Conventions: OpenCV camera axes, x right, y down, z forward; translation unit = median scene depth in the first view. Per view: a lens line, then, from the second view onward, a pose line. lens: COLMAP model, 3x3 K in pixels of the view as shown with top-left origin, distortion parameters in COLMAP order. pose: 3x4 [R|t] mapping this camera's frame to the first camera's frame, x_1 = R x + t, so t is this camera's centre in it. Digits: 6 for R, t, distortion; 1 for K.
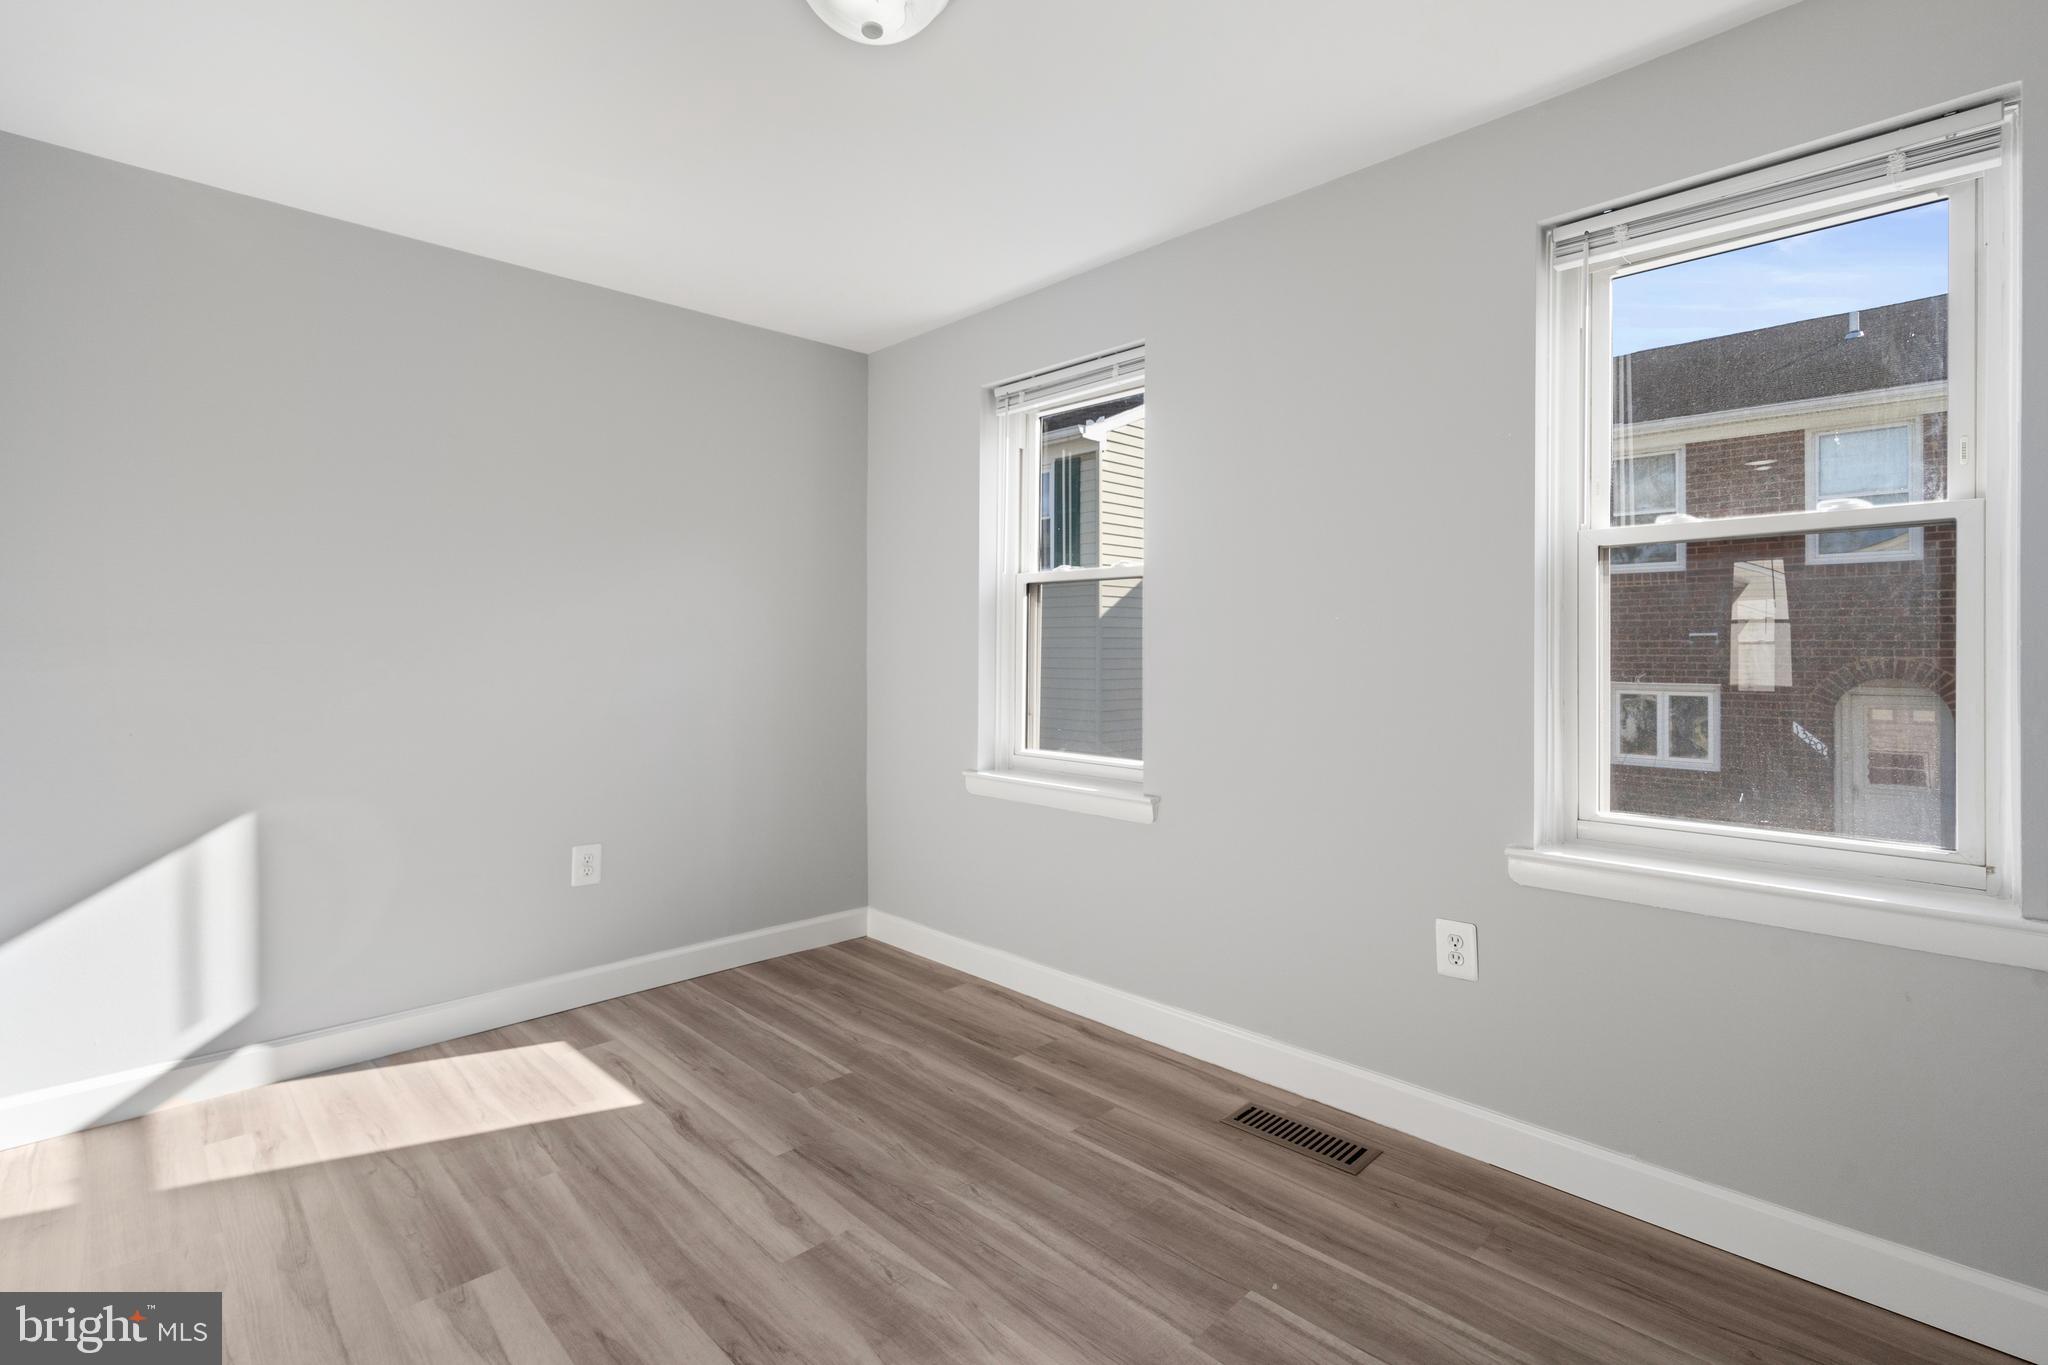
lens RADIAL K [[945.1, 0, 992.3], [0, 945.1, 642.8], [0, 0, 1]] dist [-0.006687, 0.003700]
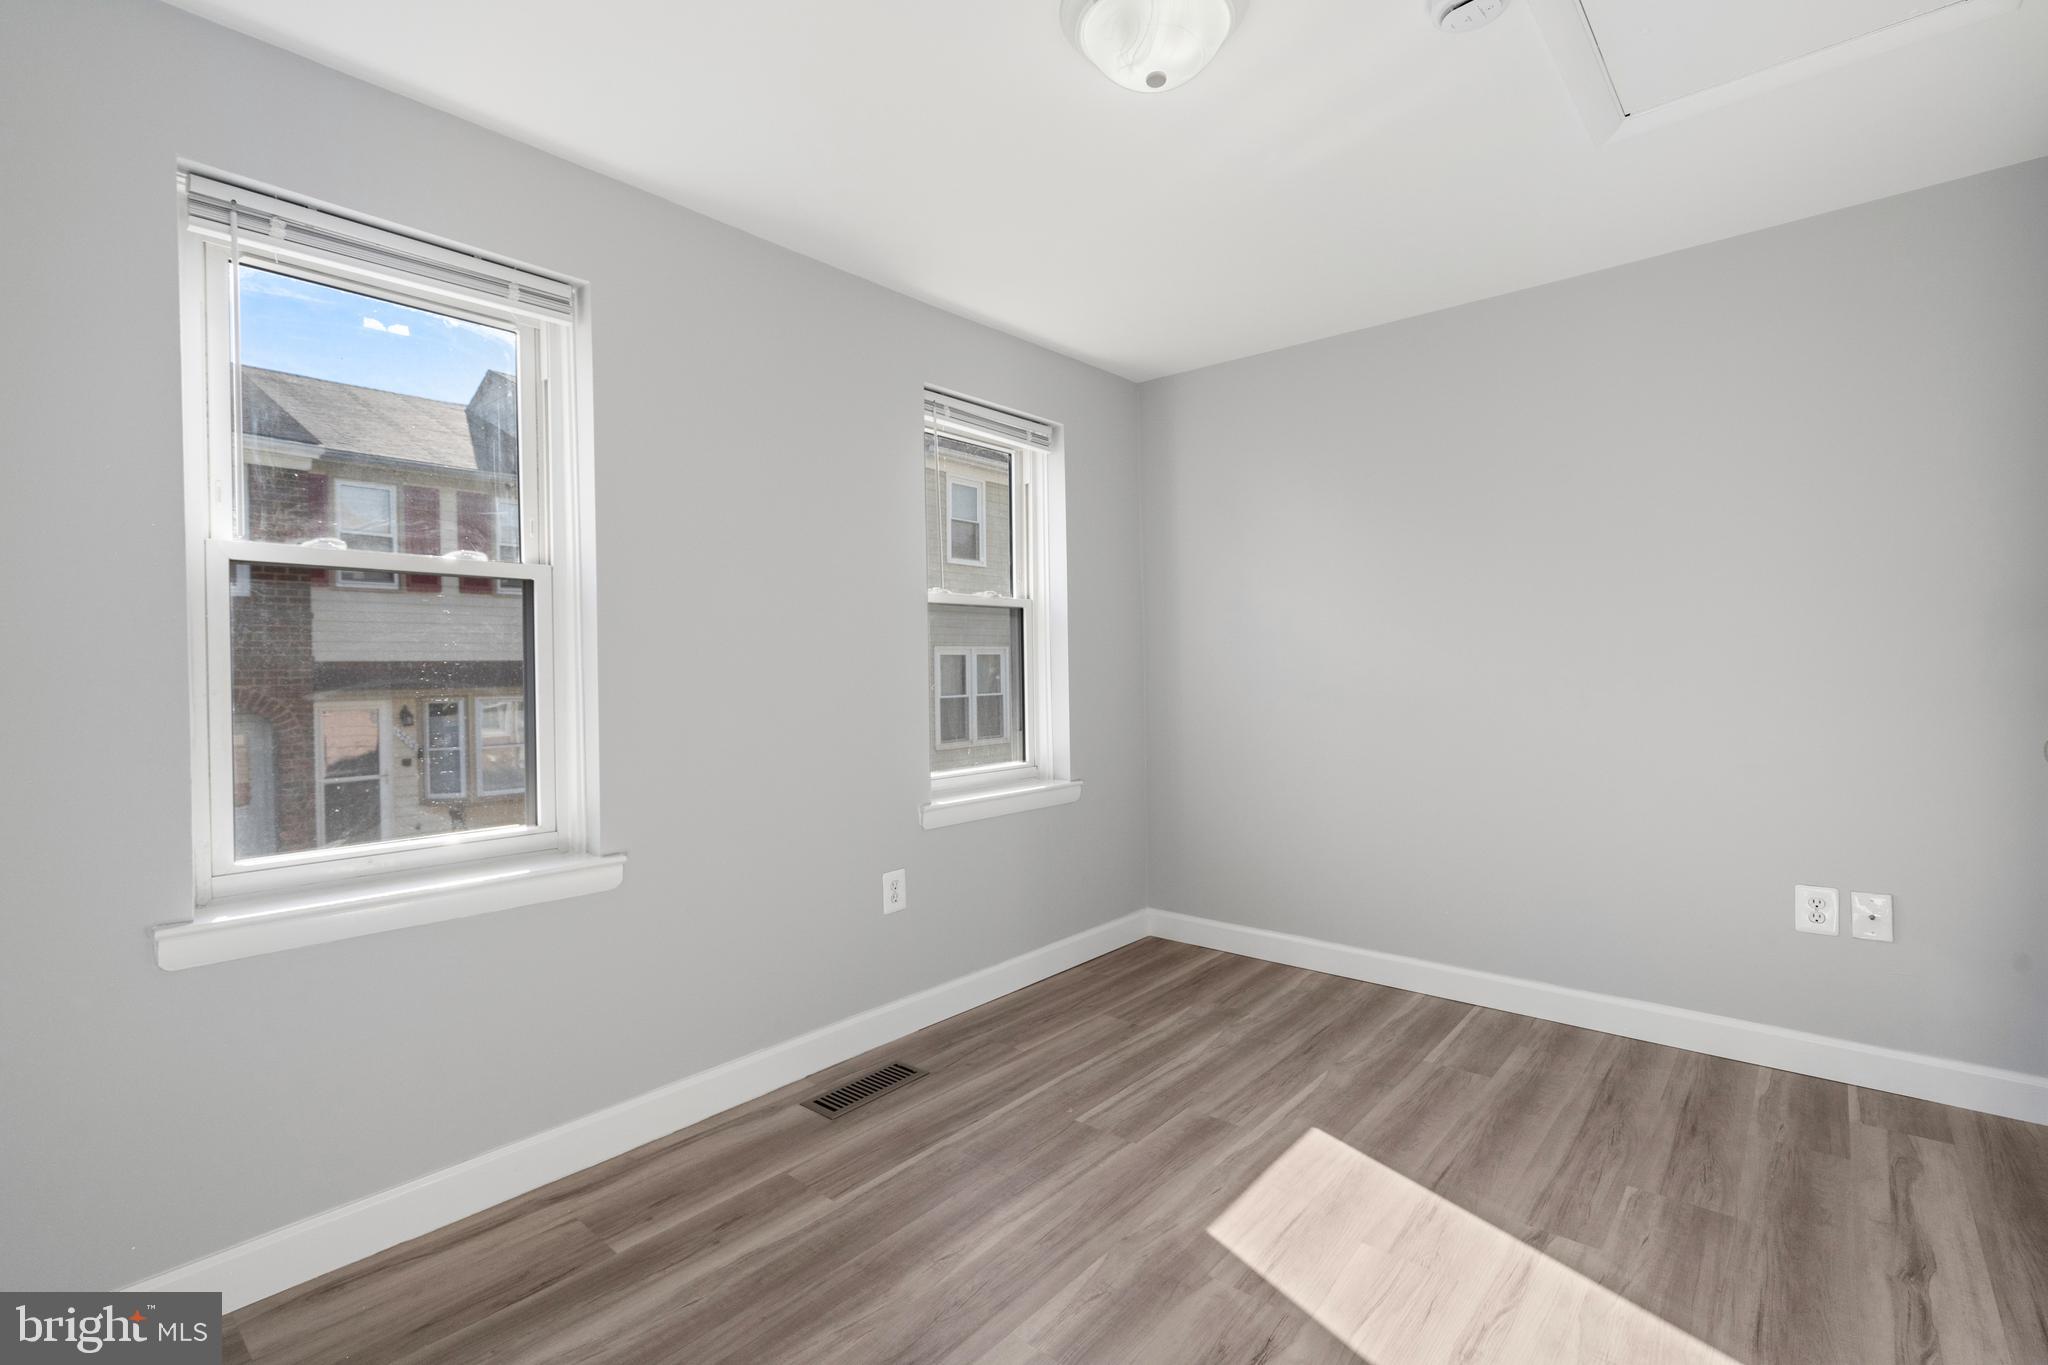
lens RADIAL K [[945.1, 0, 1032.3], [0, 945.1, 675.6], [0, 0, 1]] dist [-0.006687, 0.003700]
pose [[-0.107239, -0.007630, 0.994204, -0.792725], [0.005643, 0.999950, 0.008283, 0.003818], [-0.994217, 0.006499, -0.107191, 0.852296]]
